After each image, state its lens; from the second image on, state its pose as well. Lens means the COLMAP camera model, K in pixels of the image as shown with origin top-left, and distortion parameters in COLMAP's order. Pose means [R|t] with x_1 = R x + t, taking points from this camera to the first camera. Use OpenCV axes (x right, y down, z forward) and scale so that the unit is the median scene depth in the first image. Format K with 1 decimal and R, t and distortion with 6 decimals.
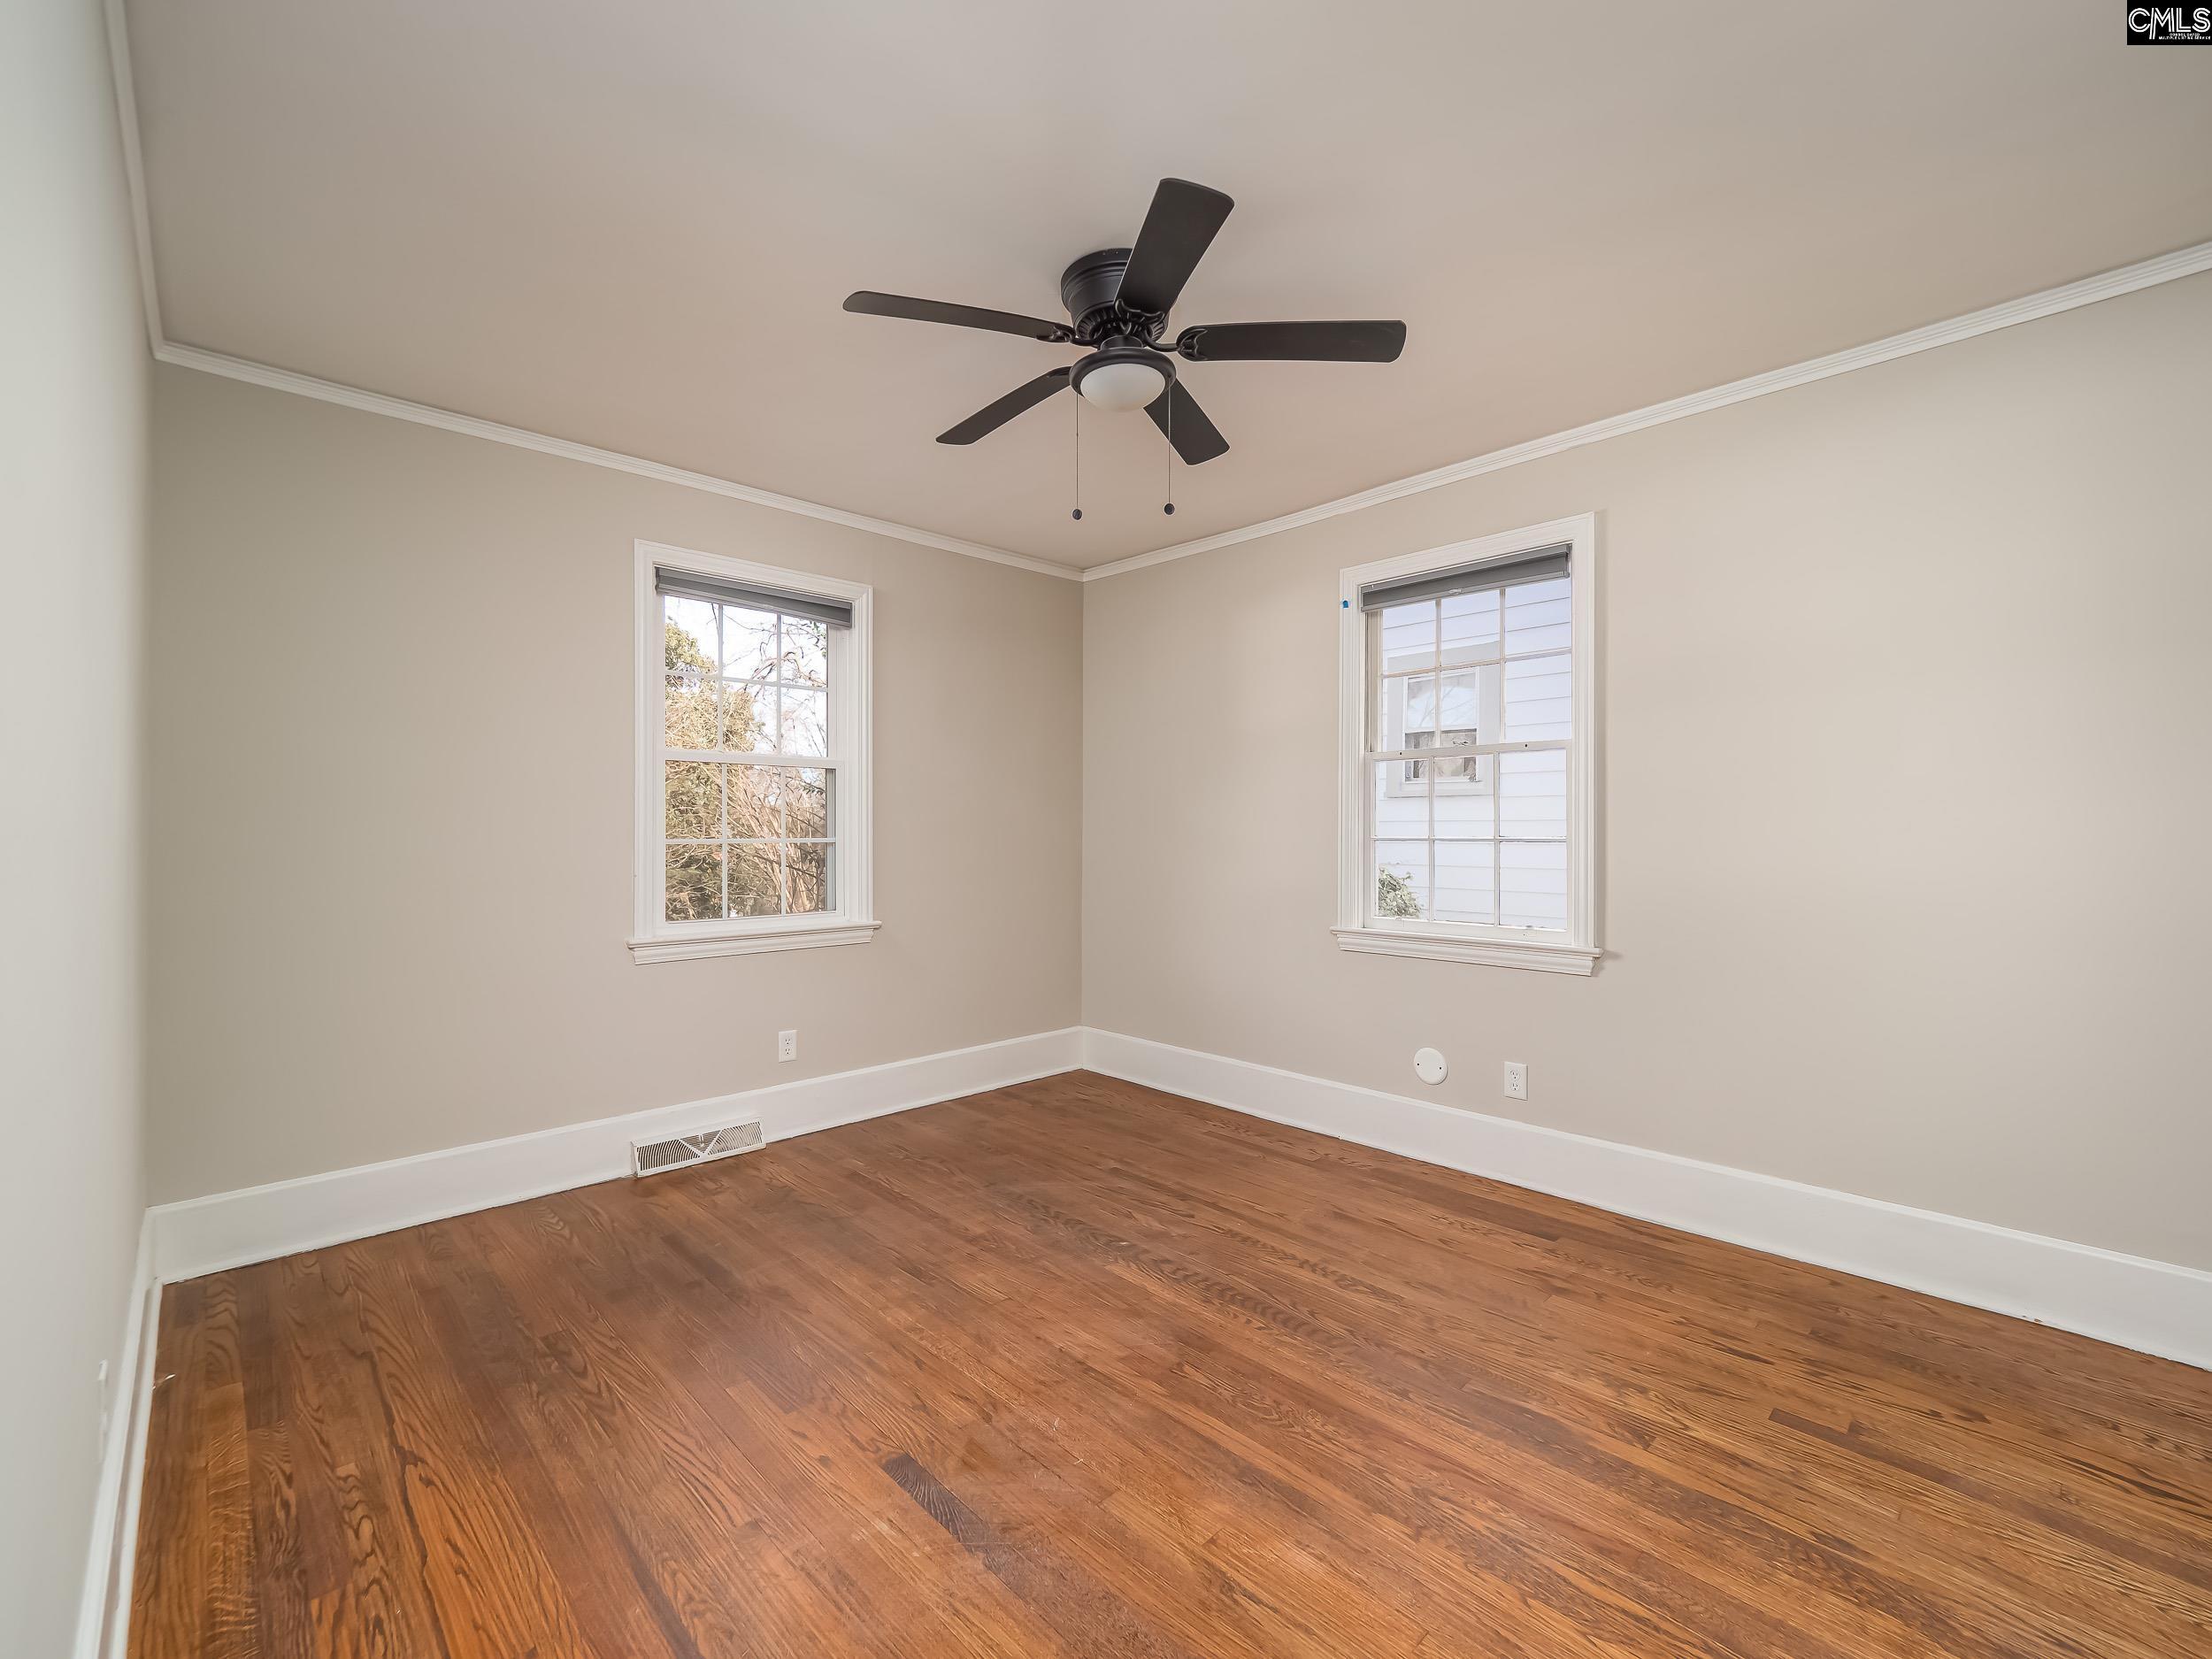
lens RADIAL K [[943.7, 0, 1088.9], [0, 943.7, 819.3], [0, 0, 1]] dist [0.001443, -0.000635]
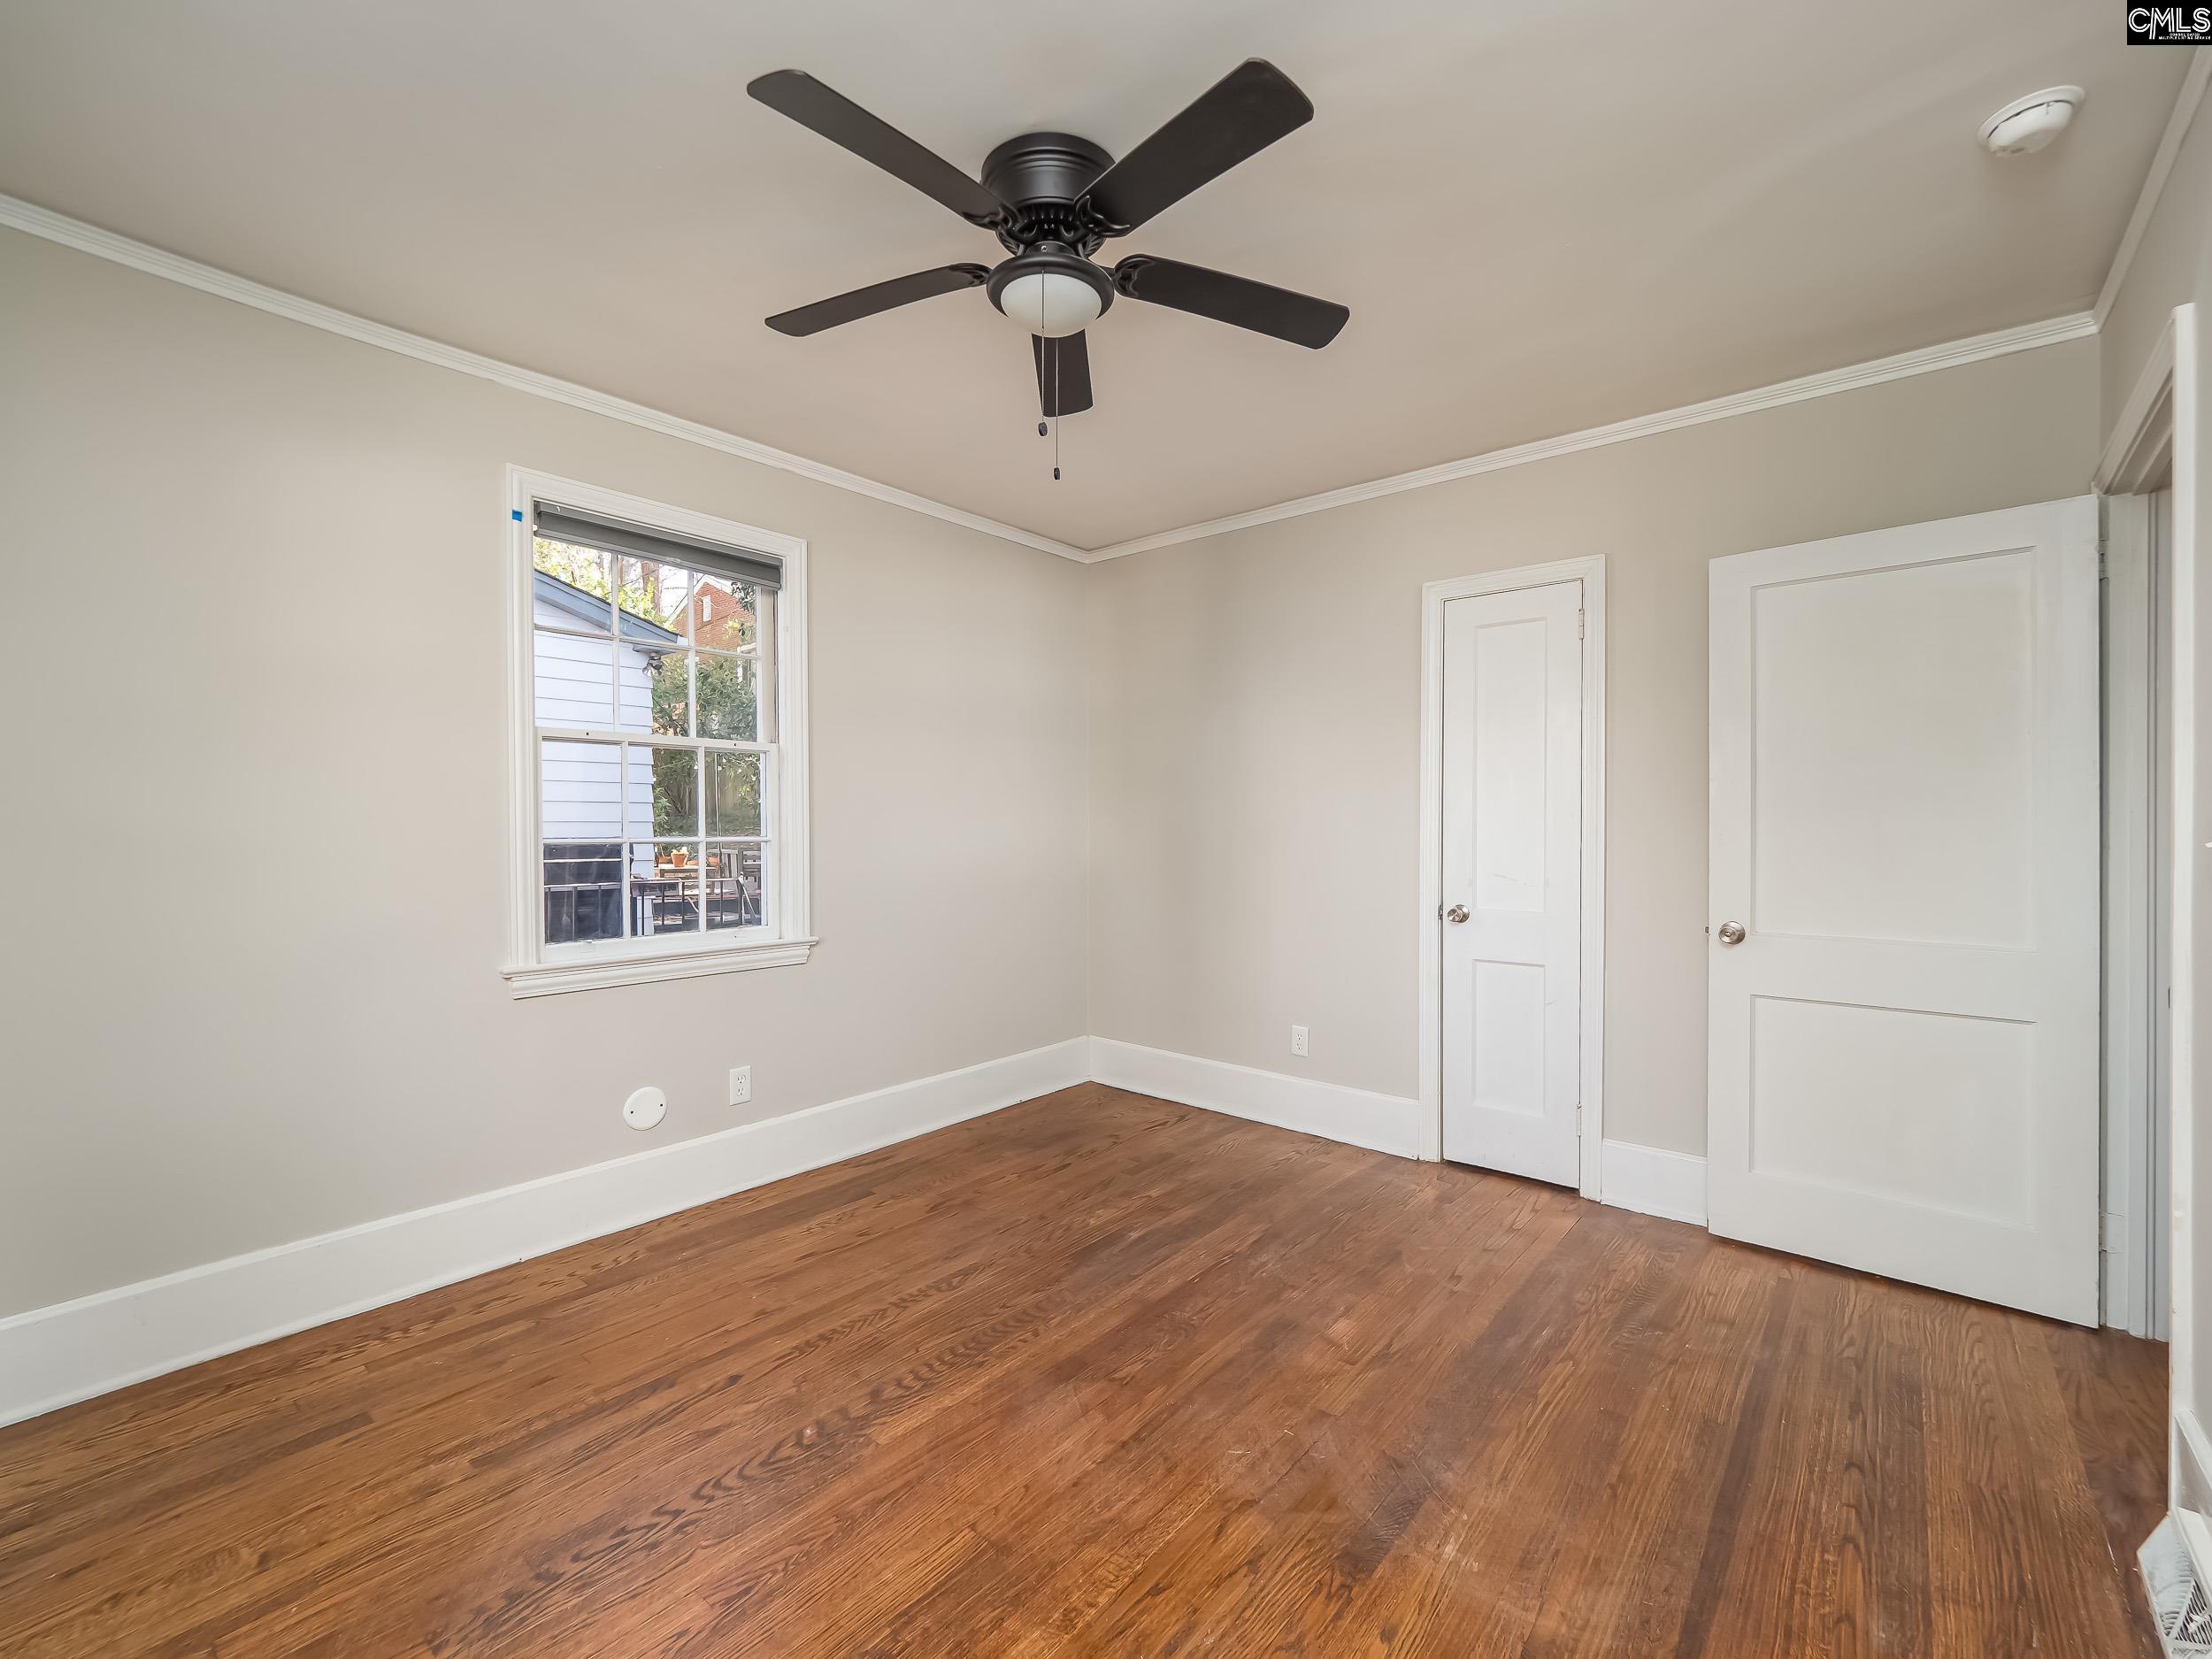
lens RADIAL K [[943.7, 0, 1119.9], [0, 943.7, 832.5], [0, 0, 1]] dist [0.001443, -0.000635]
pose [[-0.114847, -0.007165, 0.993357, -0.763139], [-0.009579, 0.999935, 0.006105, 0.006014], [-0.993337, -0.008814, -0.114908, 0.975163]]
